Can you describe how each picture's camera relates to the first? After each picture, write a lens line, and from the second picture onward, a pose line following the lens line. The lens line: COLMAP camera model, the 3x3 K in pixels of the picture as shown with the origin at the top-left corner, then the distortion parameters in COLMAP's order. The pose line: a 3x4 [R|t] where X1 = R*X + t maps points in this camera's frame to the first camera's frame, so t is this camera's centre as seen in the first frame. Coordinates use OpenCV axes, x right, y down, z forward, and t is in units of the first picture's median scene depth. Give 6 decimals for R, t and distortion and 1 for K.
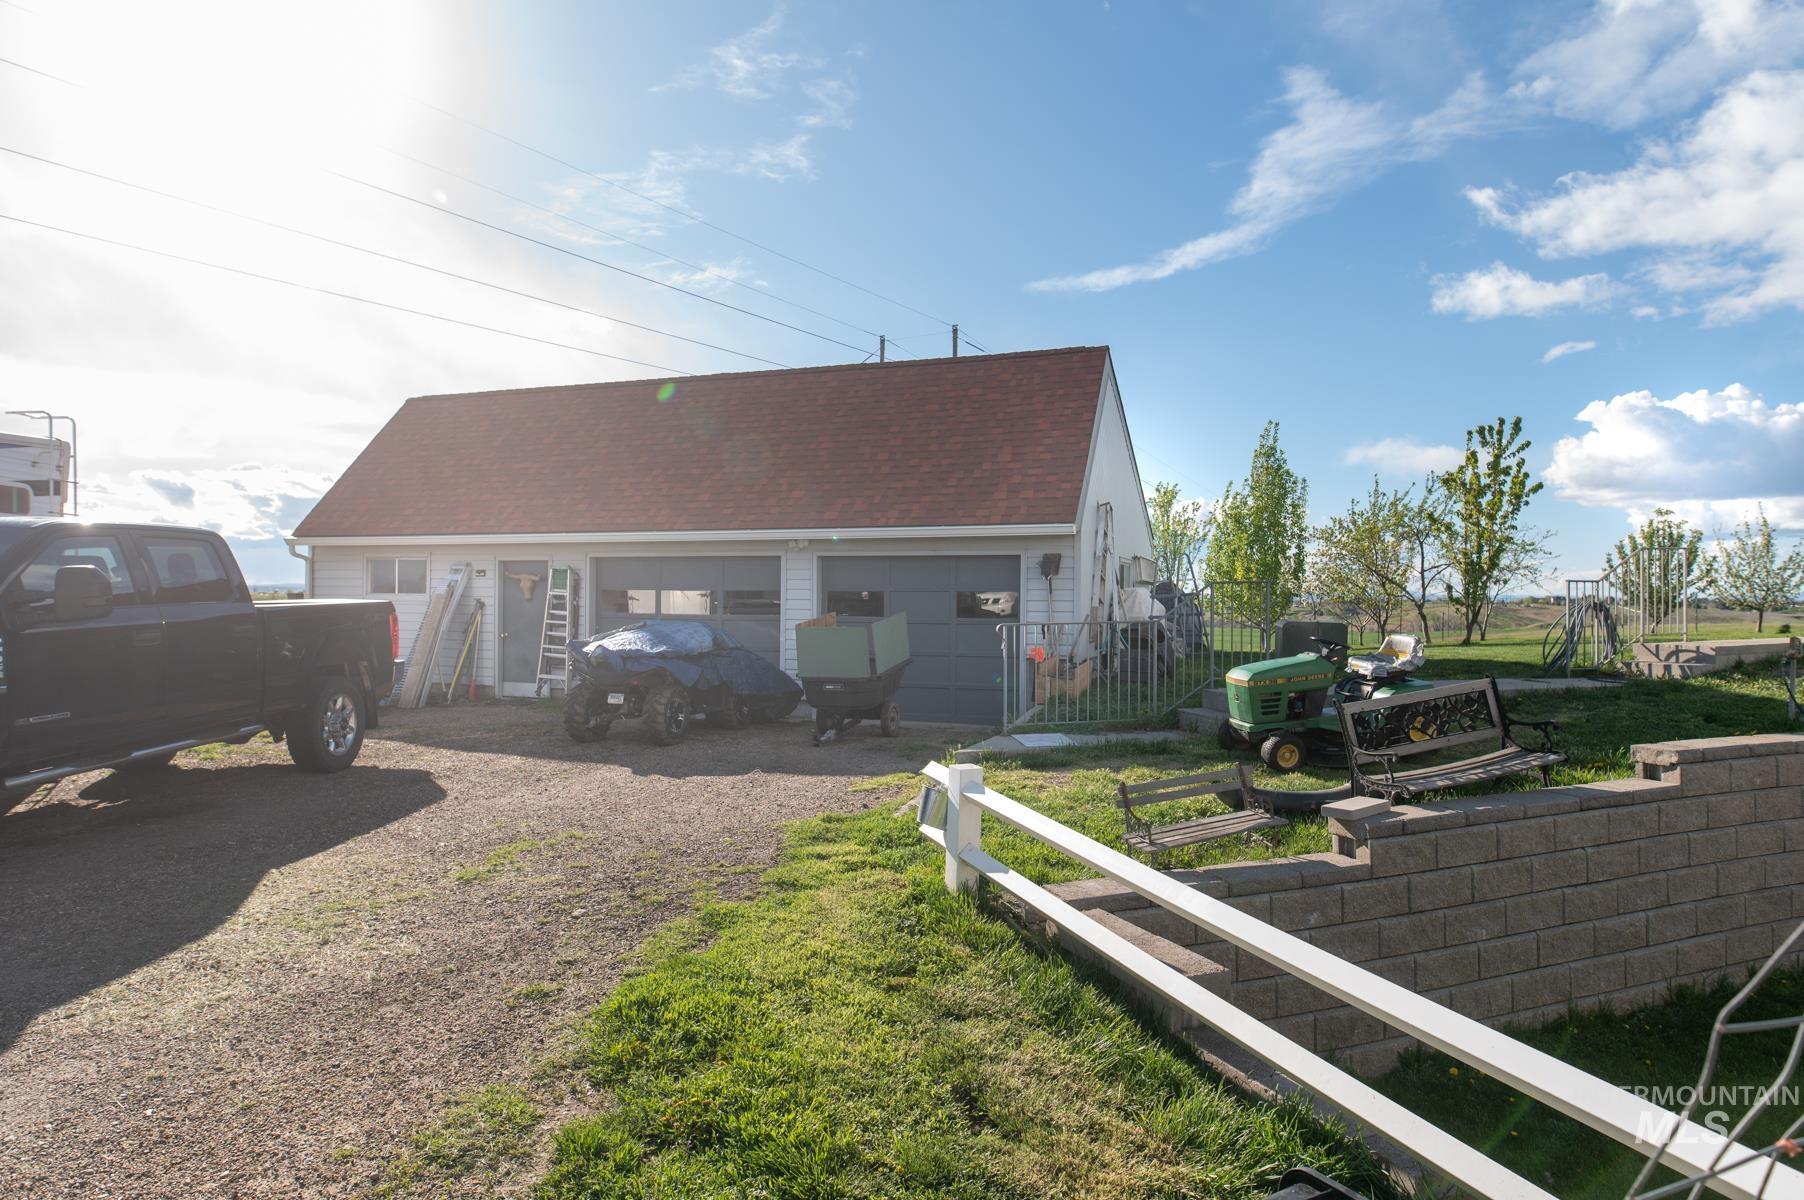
lens RADIAL K [[1044.4, 0, 902.0], [0, 1044.4, 600.0], [0, 0, 1]] dist [-0.019851, 0.000063]
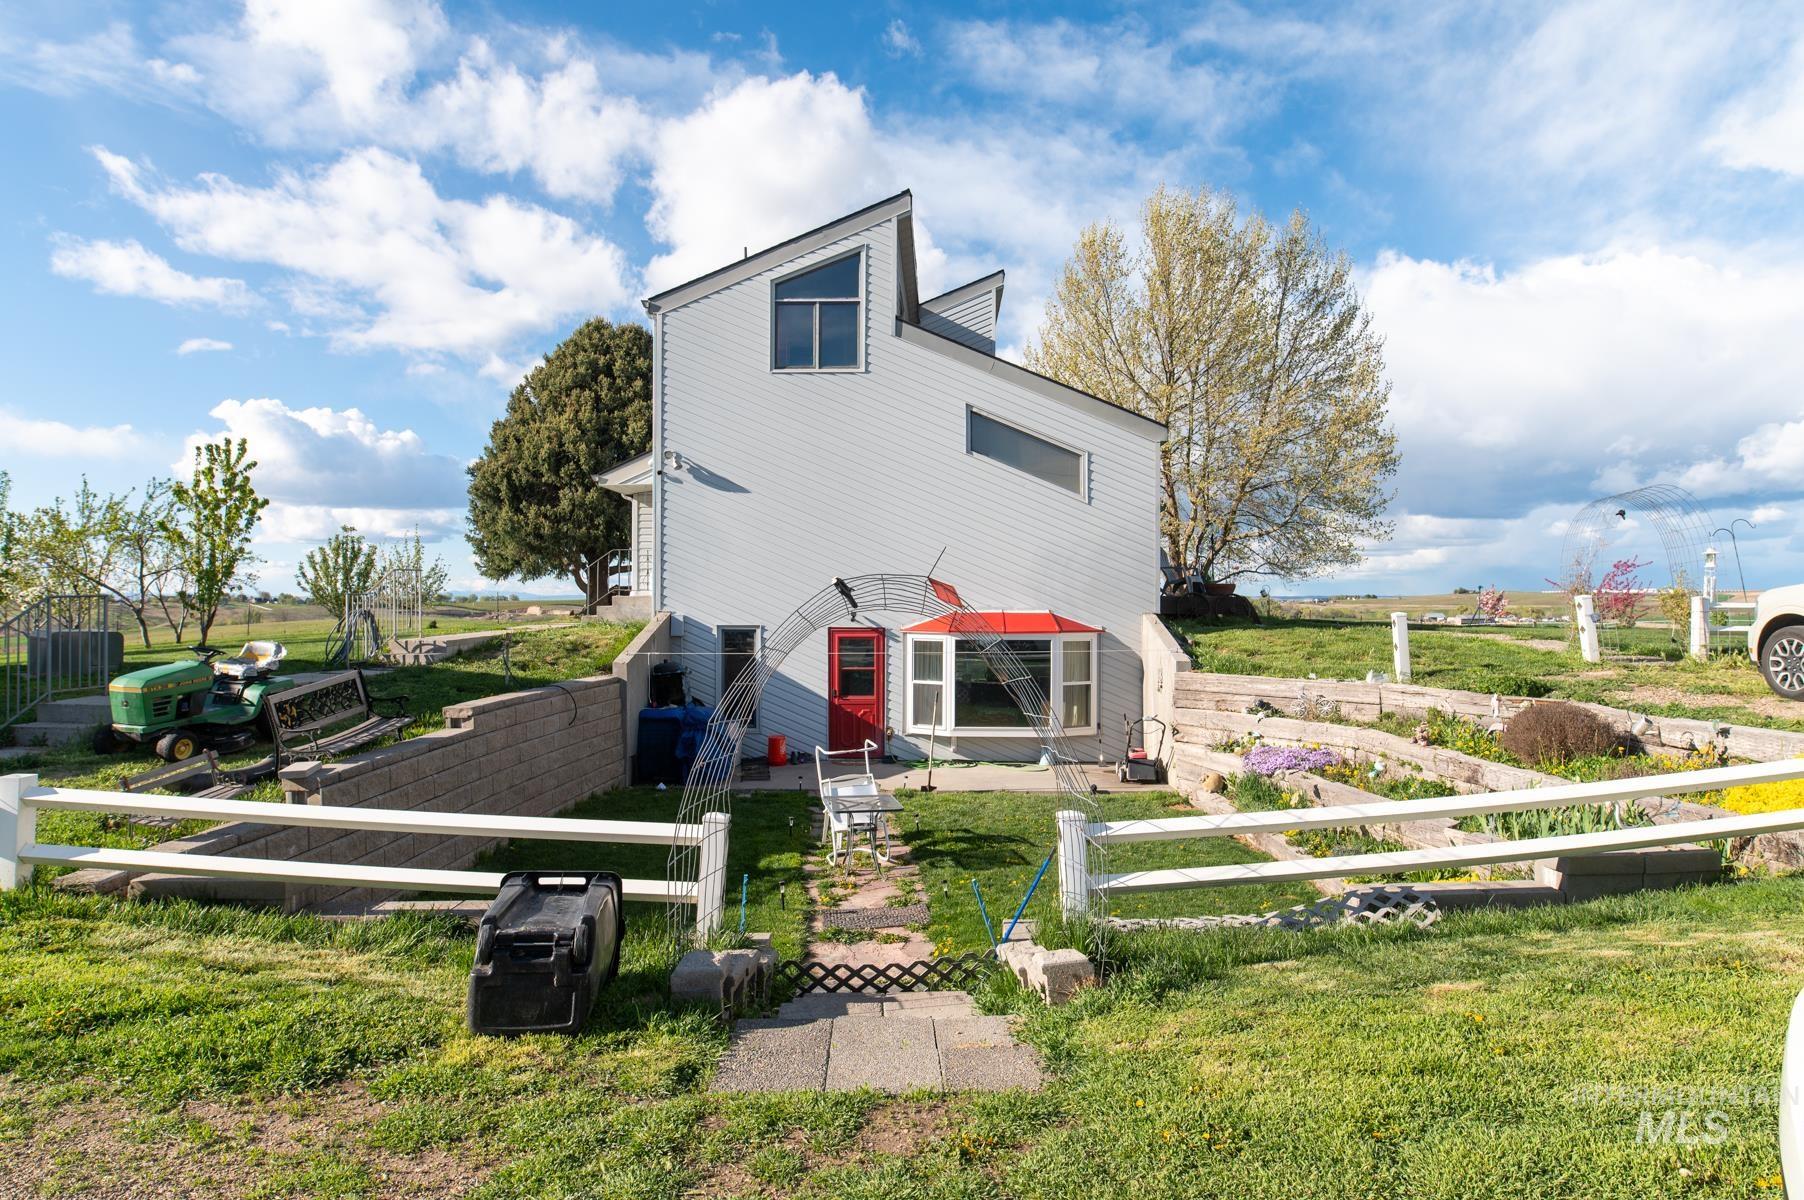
lens RADIAL K [[941.5, 0, 902.0], [0, 941.5, 600.0], [0, 0, 1]] dist [-0.001320, -0.000374]
pose [[0.387094, -0.000231, 0.922040, -0.228606], [0.002377, 0.999997, -0.000748, -0.011541], [-0.922037, 0.002481, 0.387093, -0.118903]]
